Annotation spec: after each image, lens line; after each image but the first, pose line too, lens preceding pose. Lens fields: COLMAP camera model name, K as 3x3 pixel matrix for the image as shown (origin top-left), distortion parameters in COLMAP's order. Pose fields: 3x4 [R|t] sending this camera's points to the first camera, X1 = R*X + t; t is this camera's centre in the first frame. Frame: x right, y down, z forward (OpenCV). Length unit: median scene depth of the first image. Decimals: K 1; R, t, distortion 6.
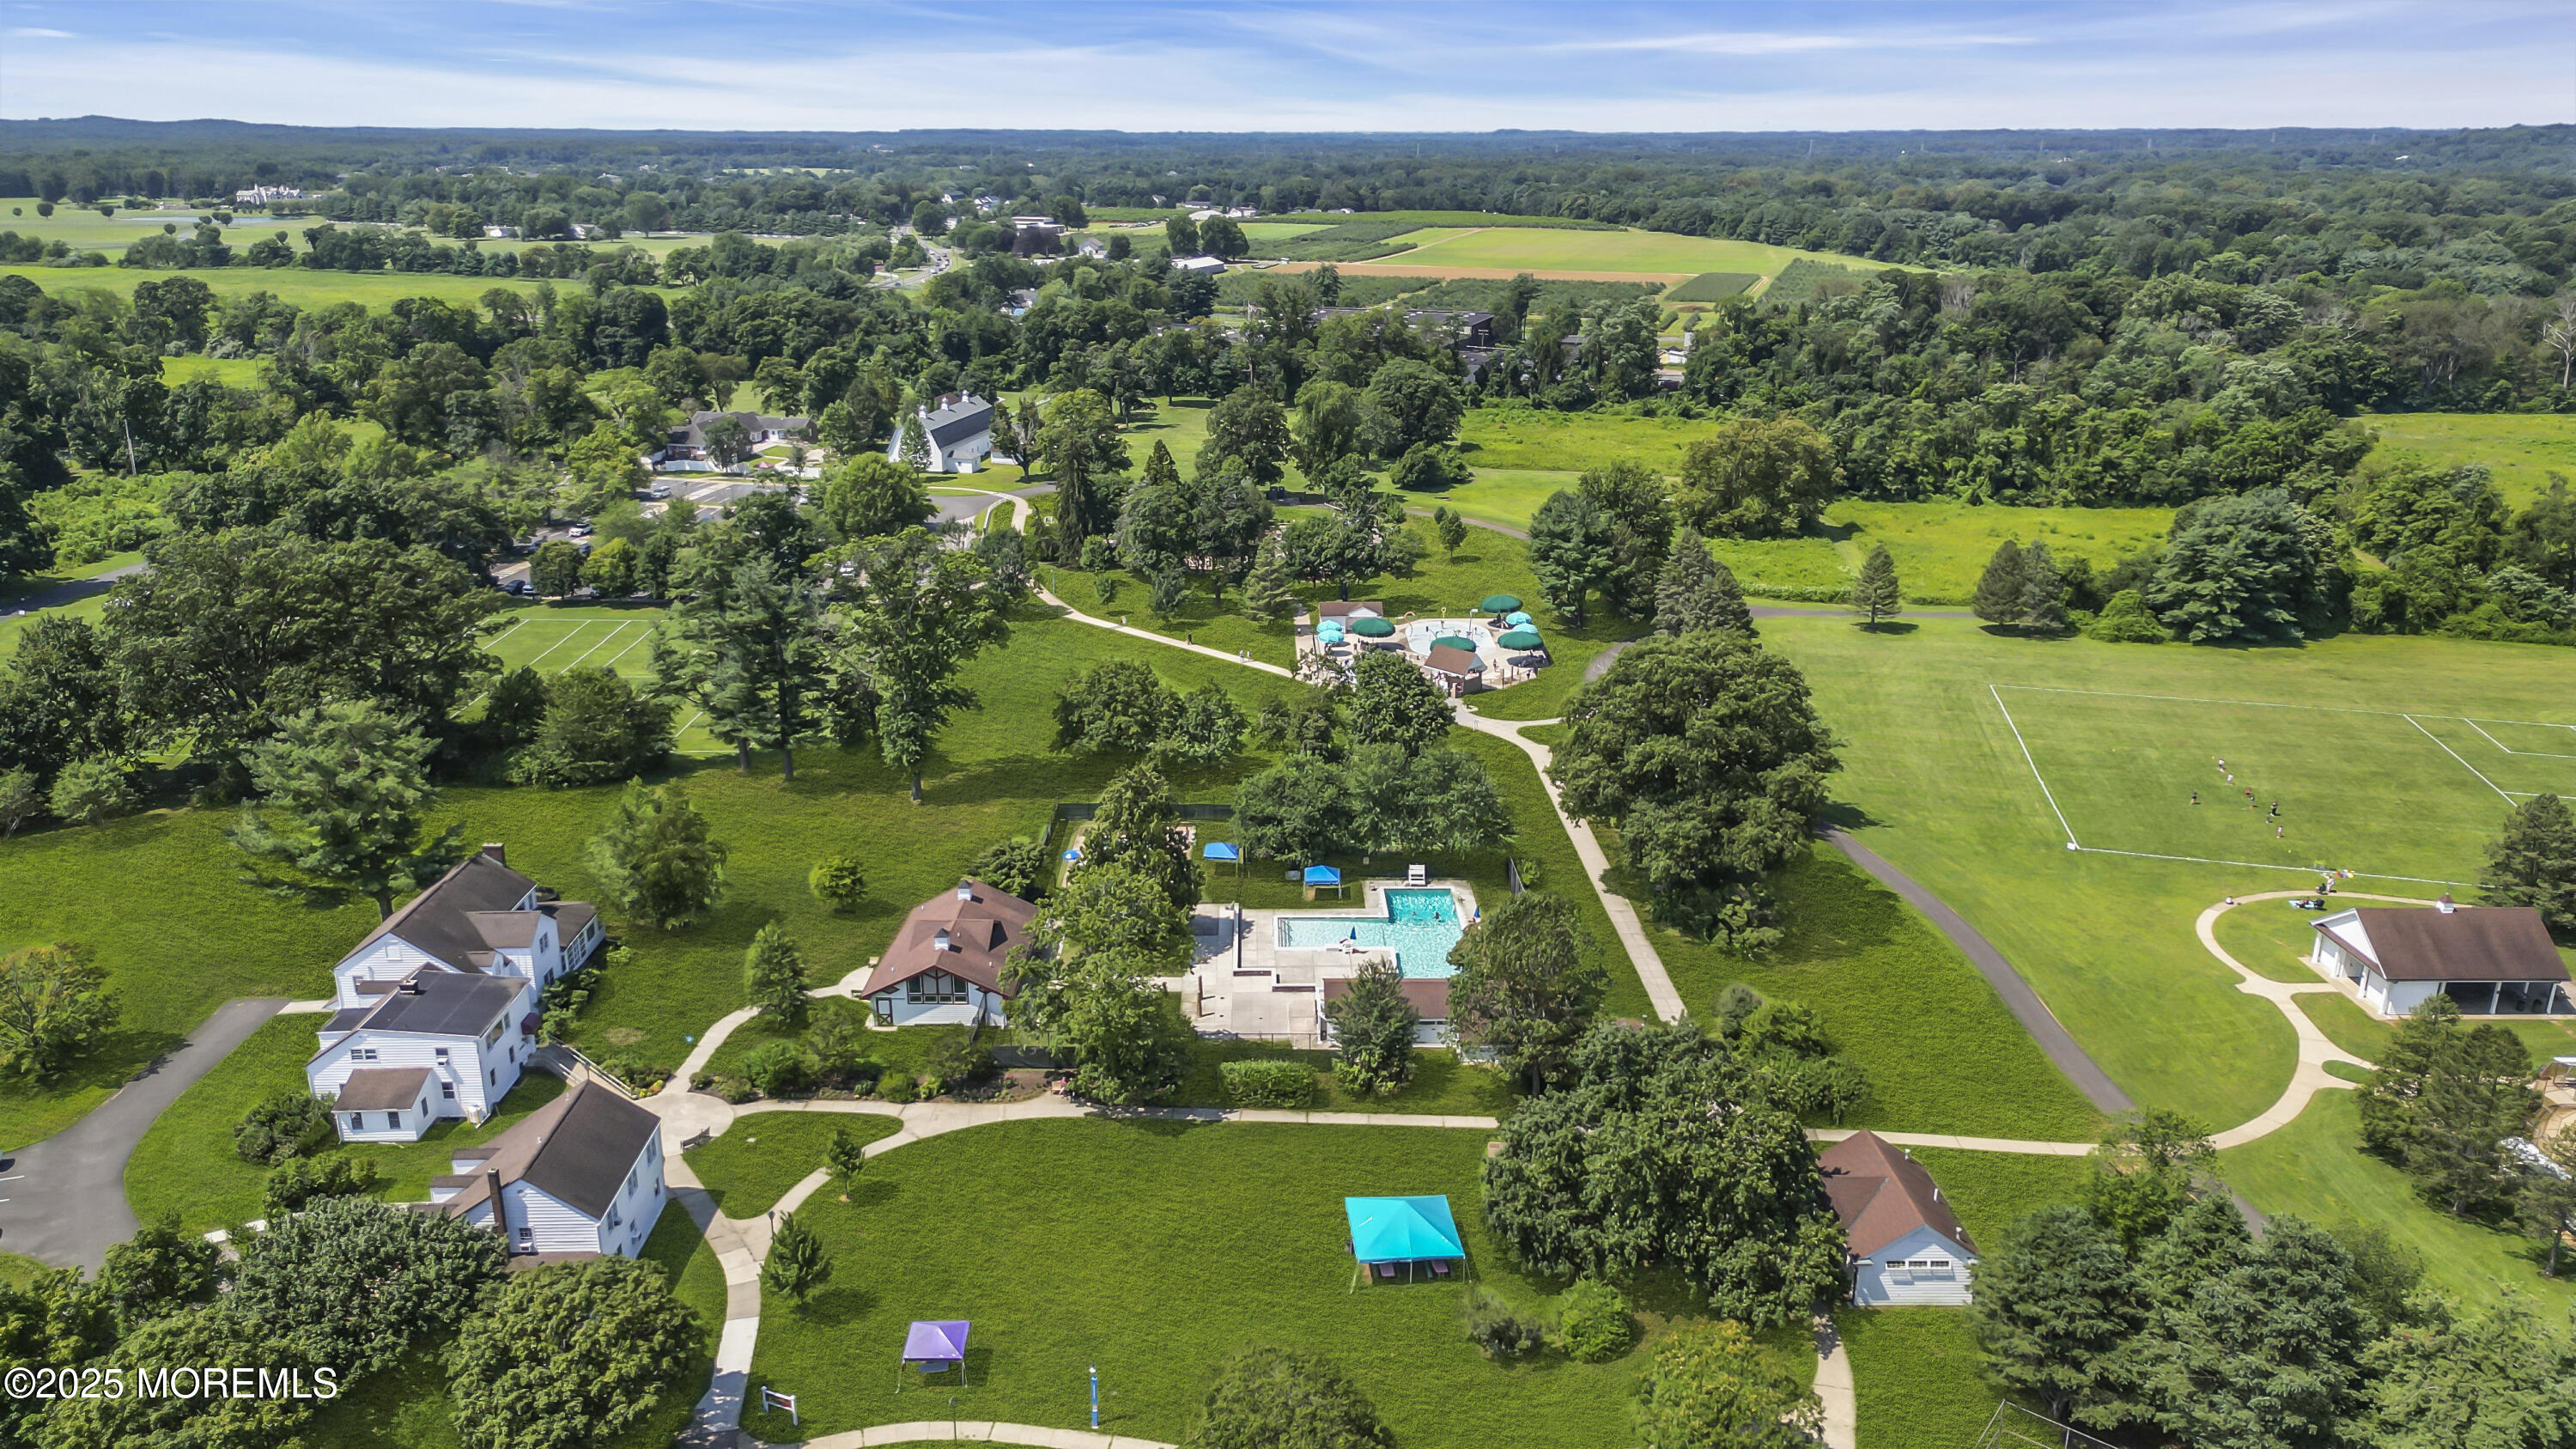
lens RADIAL K [[1718.4, 0, 1283.1], [0, 1718.4, 721.4], [0, 0, 1]] dist [0.004269, -0.001949]
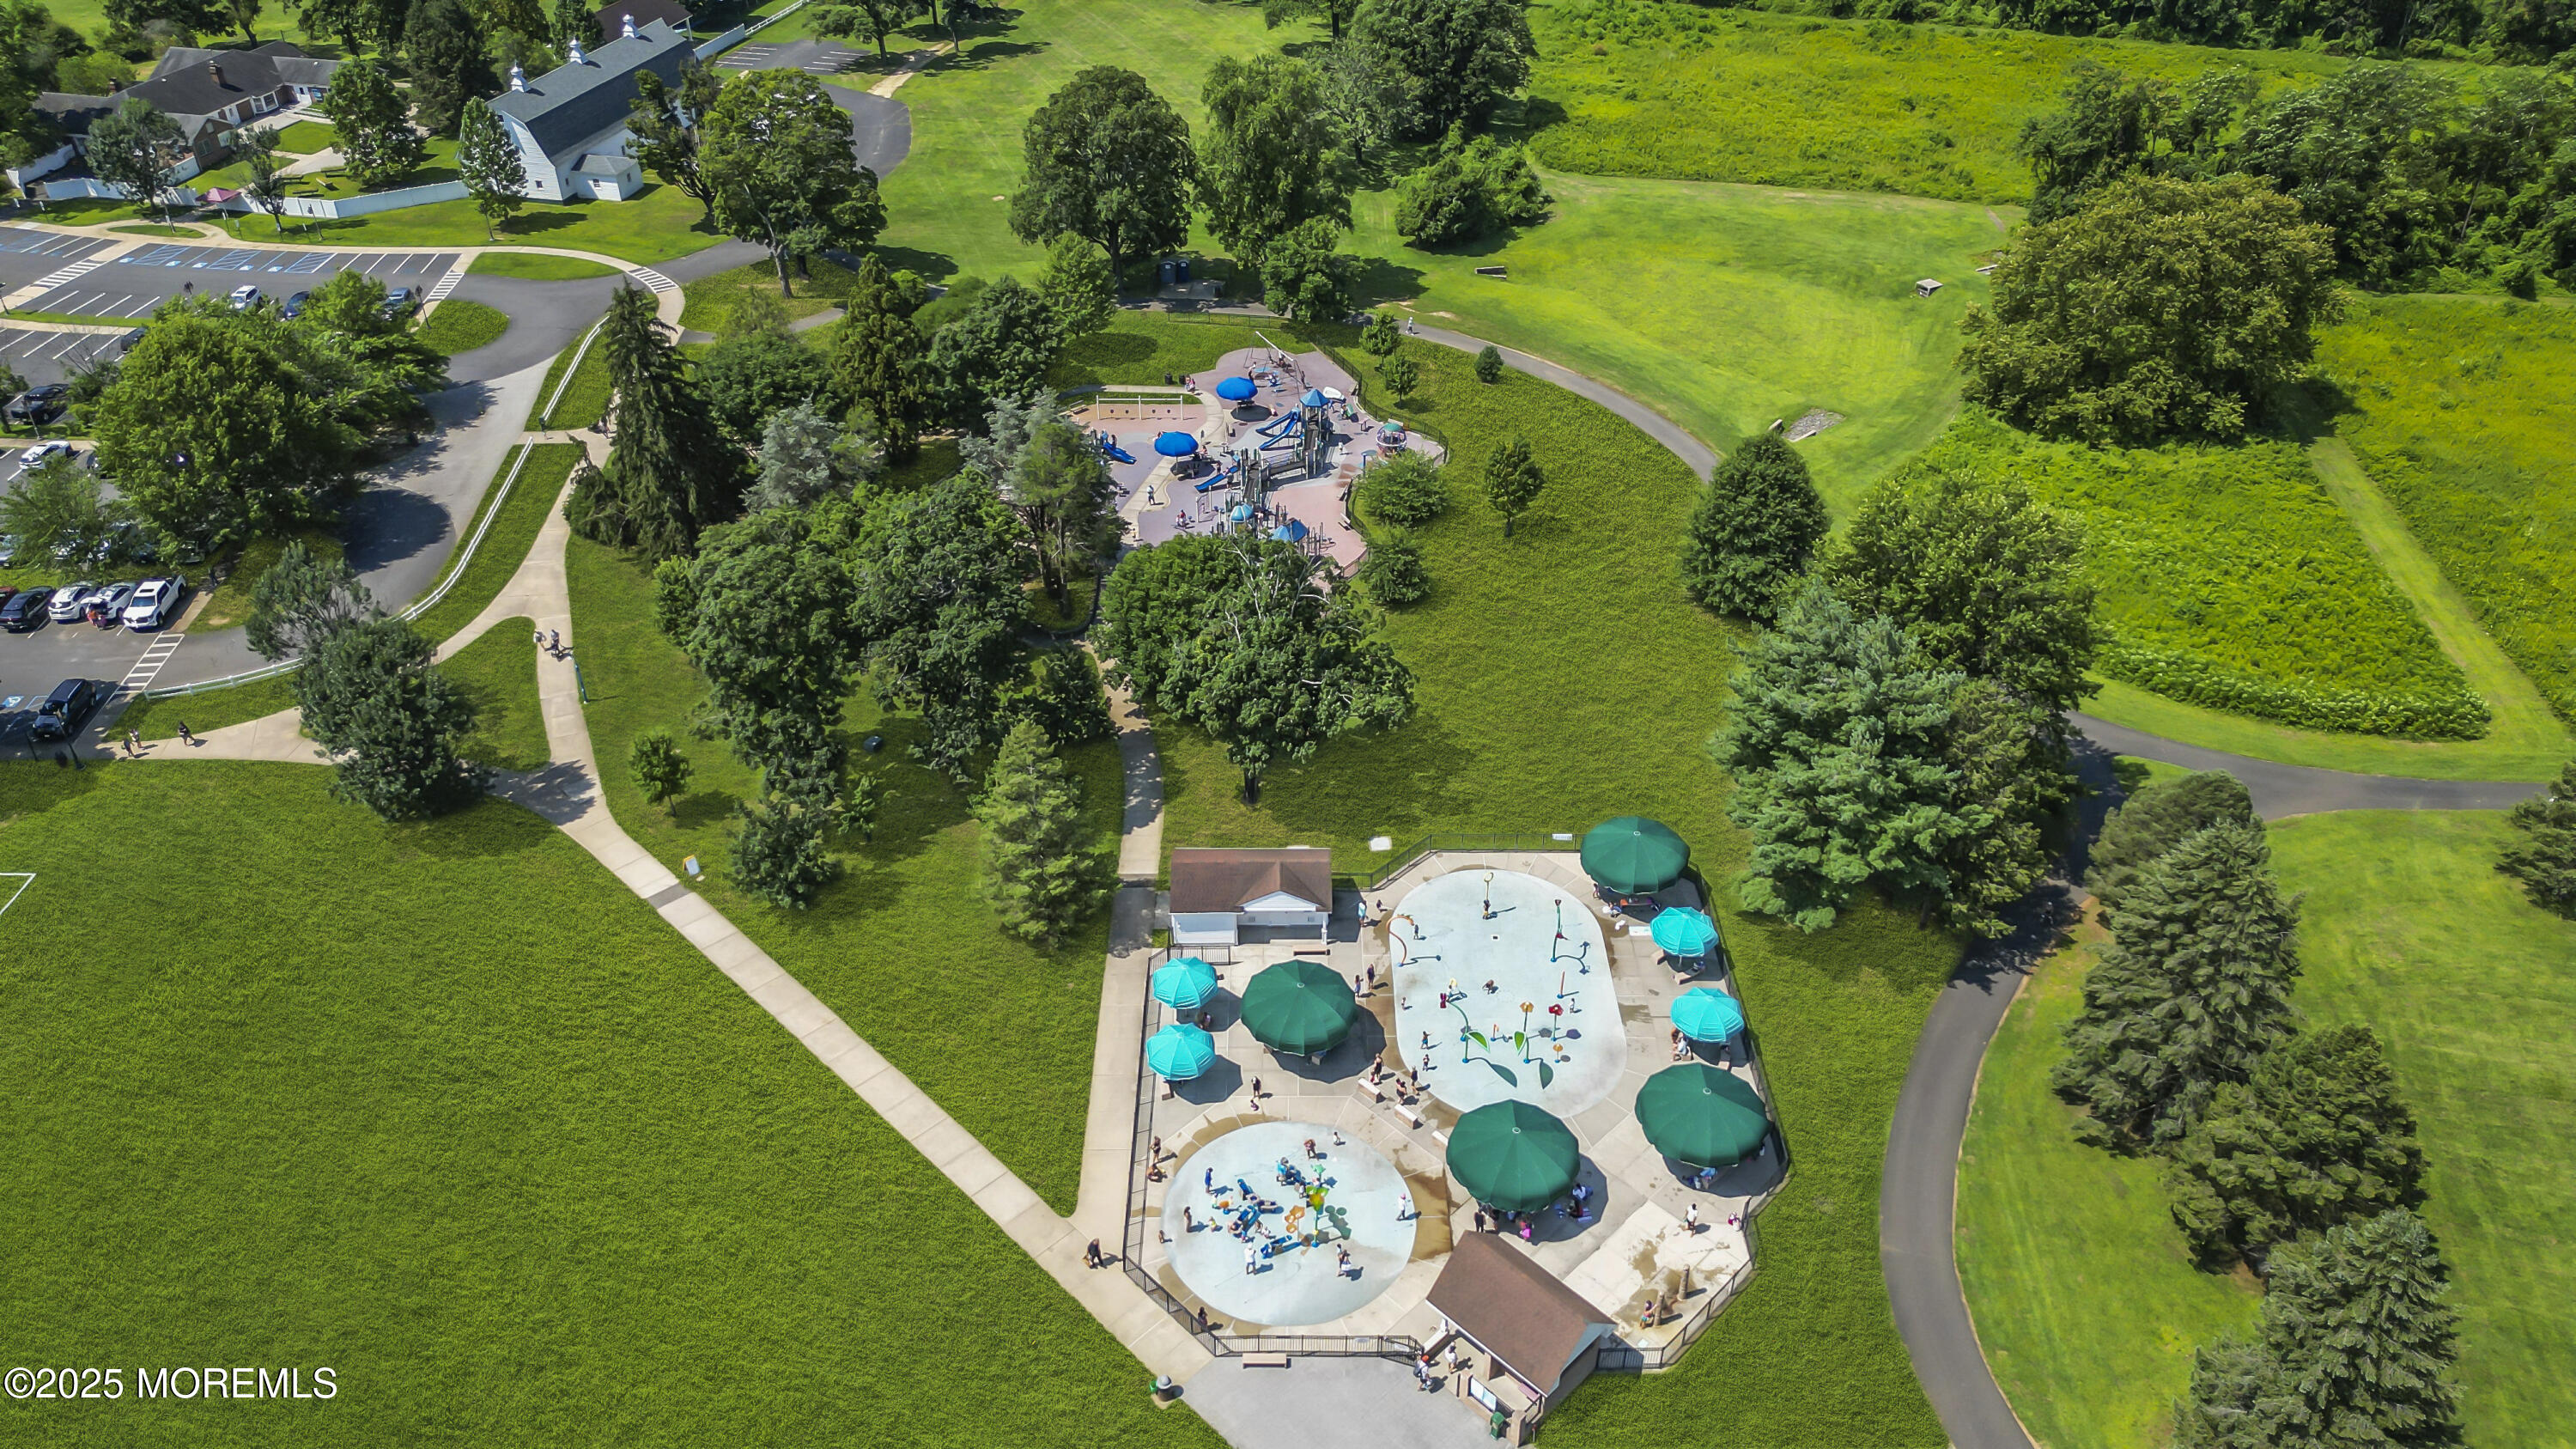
lens RADIAL K [[1718.4, 0, 1296.0], [0, 1718.4, 729.6], [0, 0, 1]] dist [0.004269, -0.001949]
pose [[0.999950, 0.003651, -0.009290, 0.038292], [-0.000723, 0.954763, 0.297367, -0.154821], [0.009955, -0.297346, 0.954718, 0.461460]]
